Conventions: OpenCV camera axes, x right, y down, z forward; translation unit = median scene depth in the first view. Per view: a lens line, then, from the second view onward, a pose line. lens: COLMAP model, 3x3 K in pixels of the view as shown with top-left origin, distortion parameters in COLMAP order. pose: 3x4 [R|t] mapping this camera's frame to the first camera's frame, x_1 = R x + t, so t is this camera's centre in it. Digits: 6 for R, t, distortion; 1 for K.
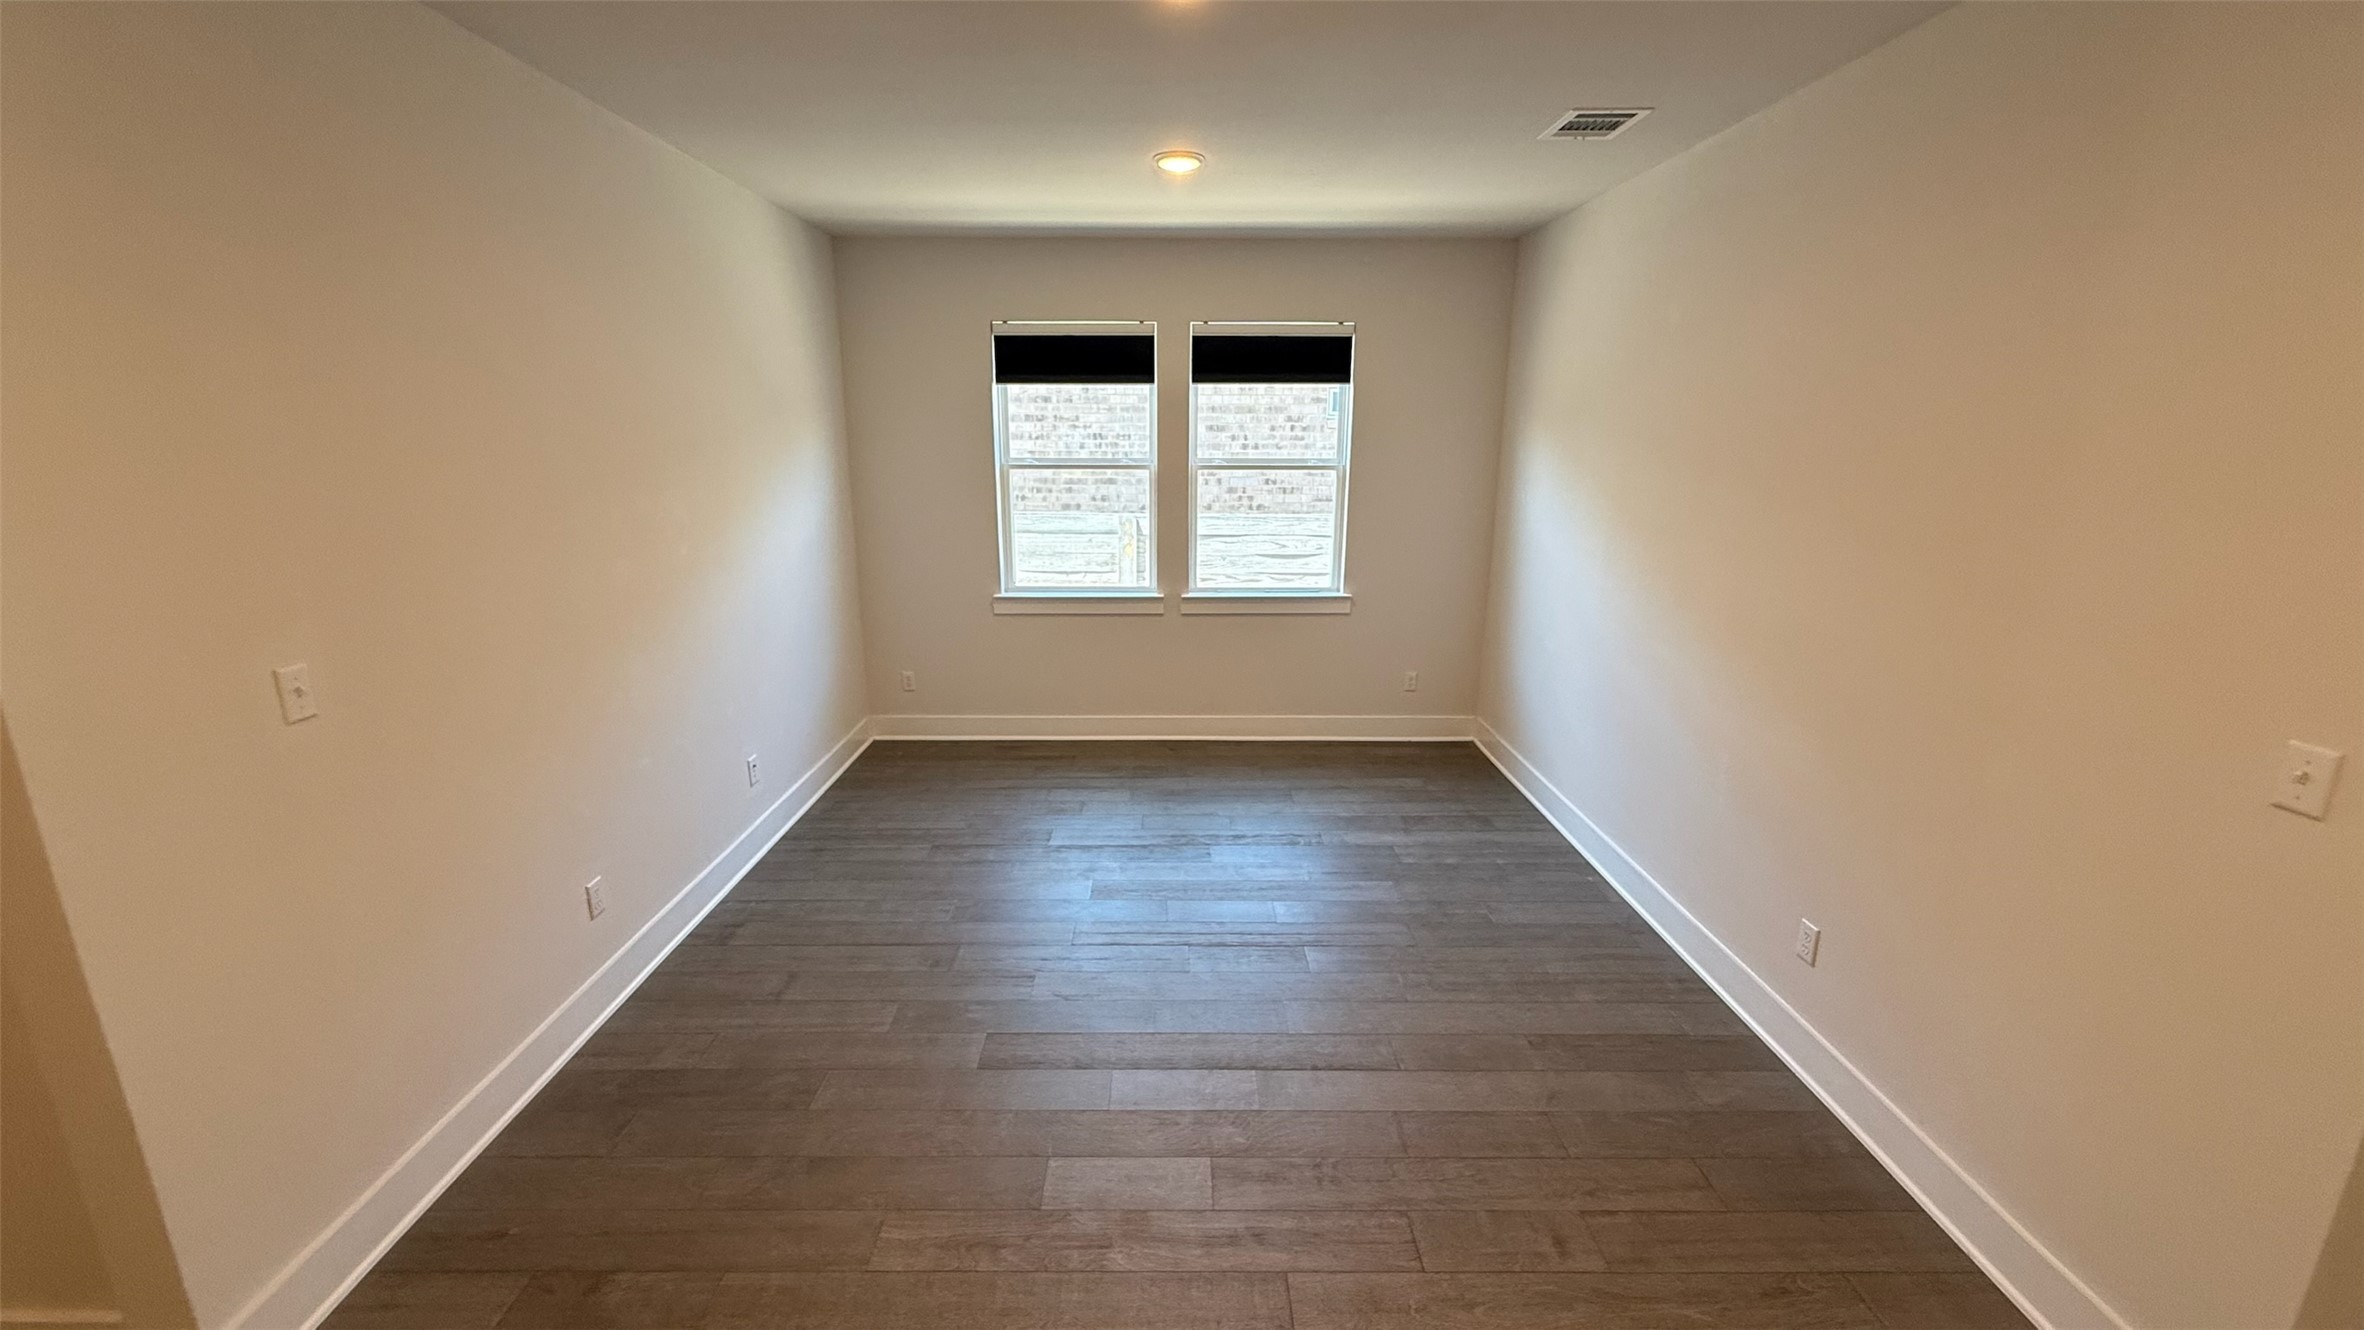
lens RADIAL K [[940.4, 0, 1175.1], [0, 940.4, 663.1], [0, 0, 1]] dist [-0.000599, 0.000044]
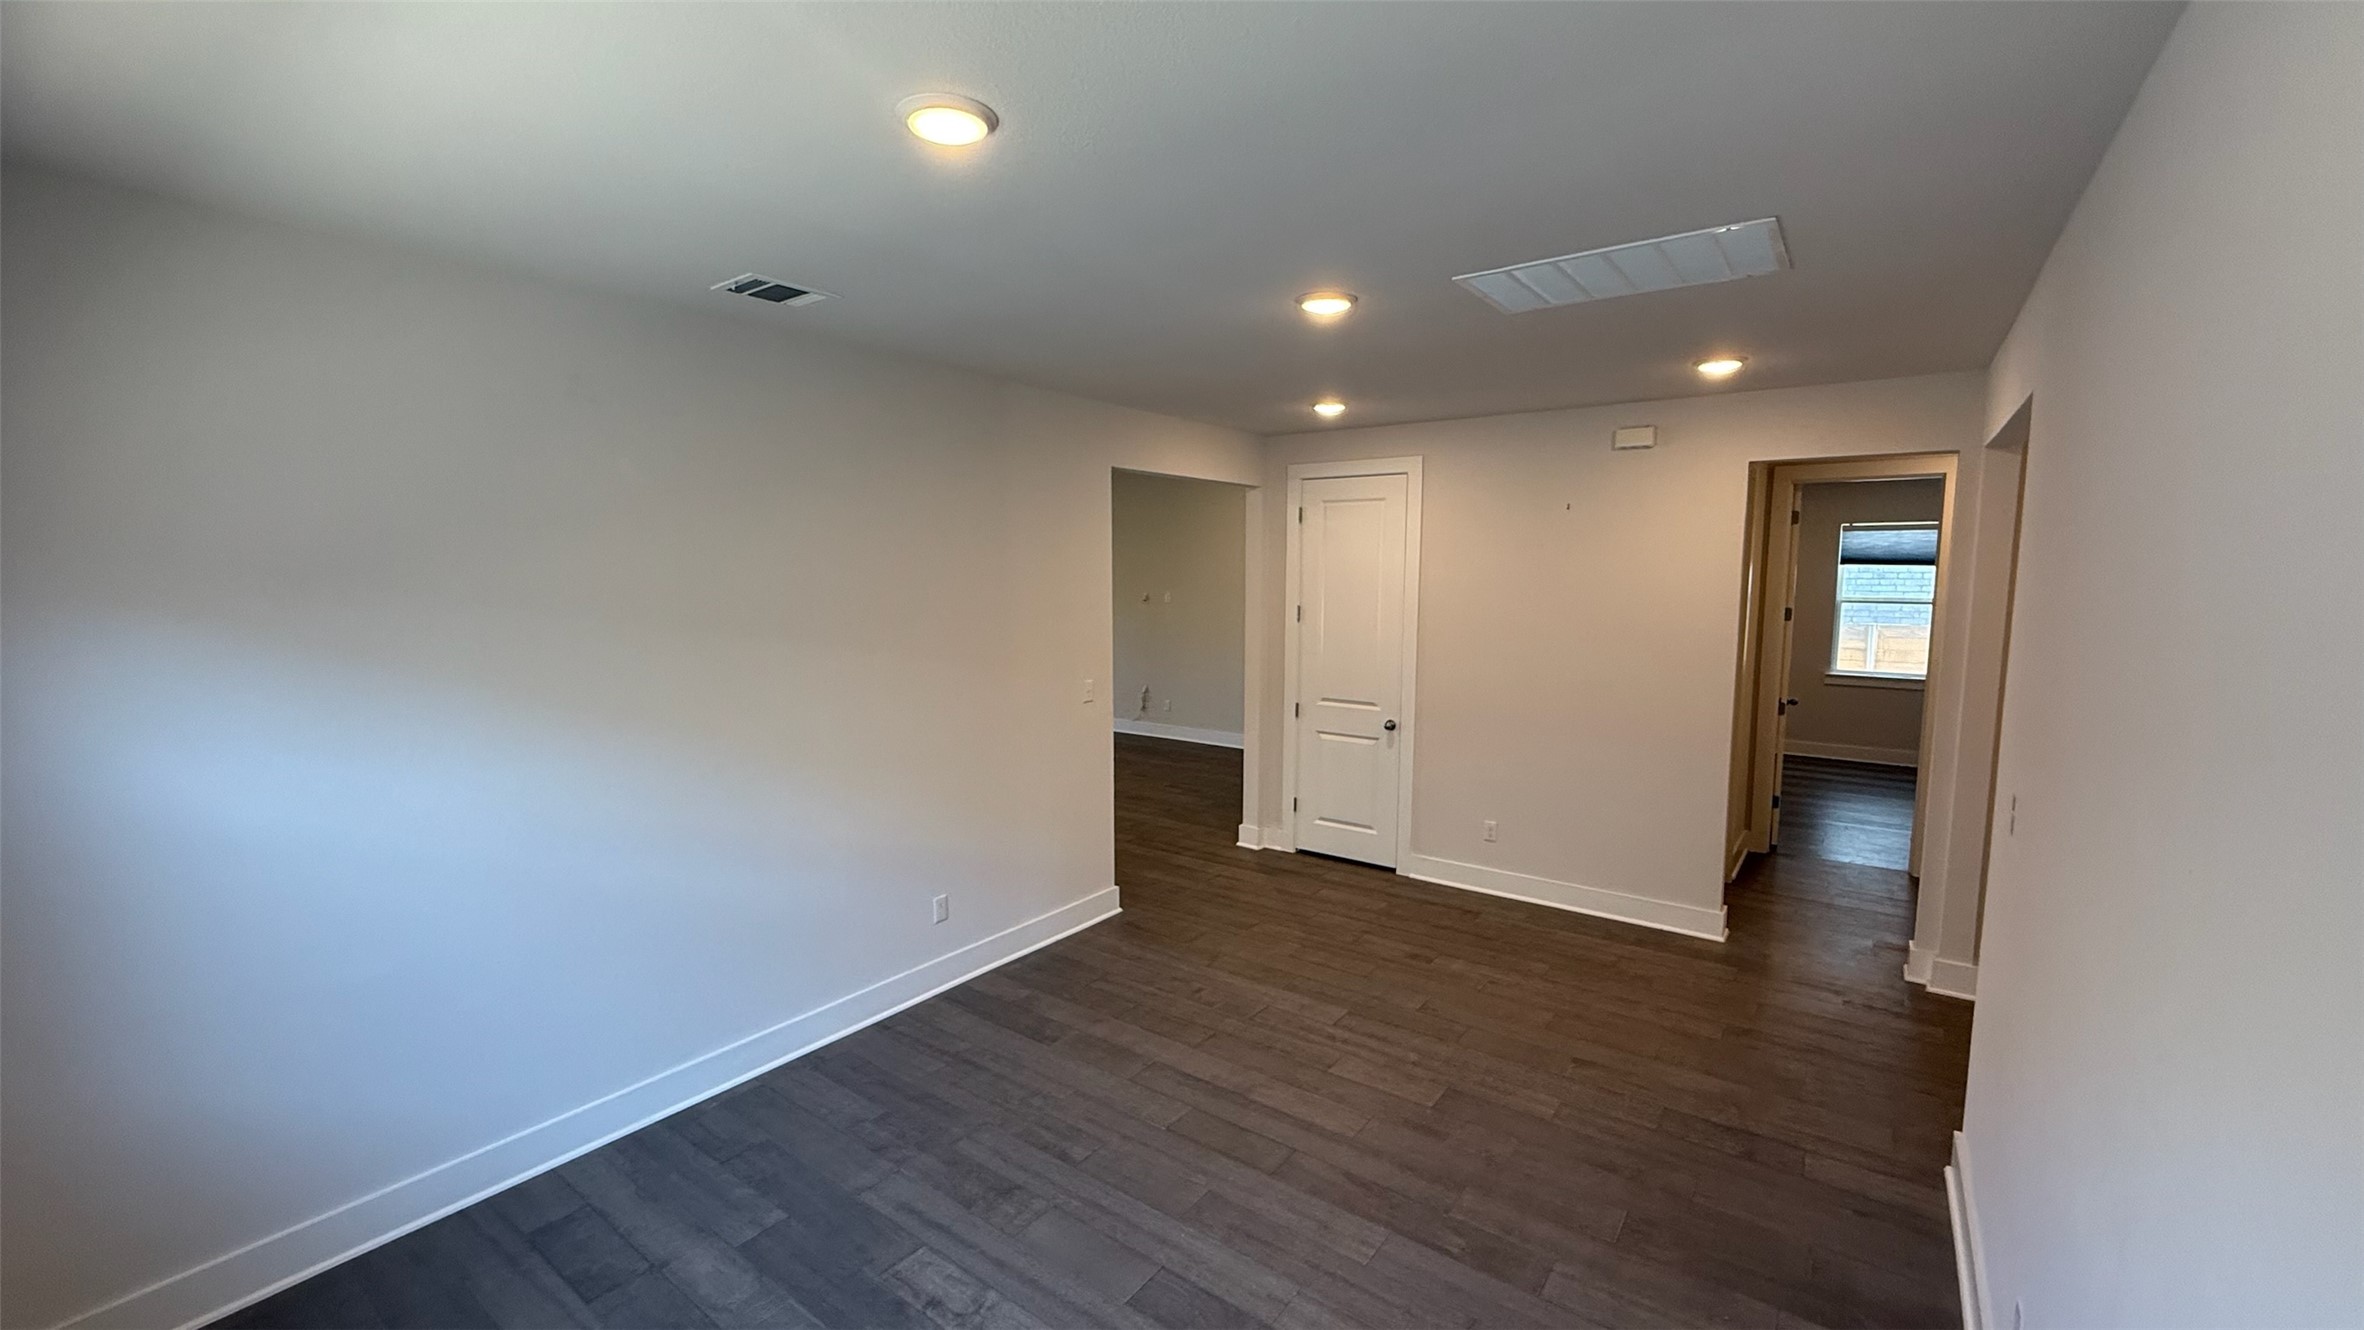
lens RADIAL K [[940.4, 0, 1175.1], [0, 940.4, 663.1], [0, 0, 1]] dist [-0.000599, 0.000044]
pose [[-0.800834, -0.066947, 0.595132, -0.301218], [0.137812, 0.946464, 0.291914, -0.273087], [-0.582814, 0.315791, -0.748735, 1.004481]]
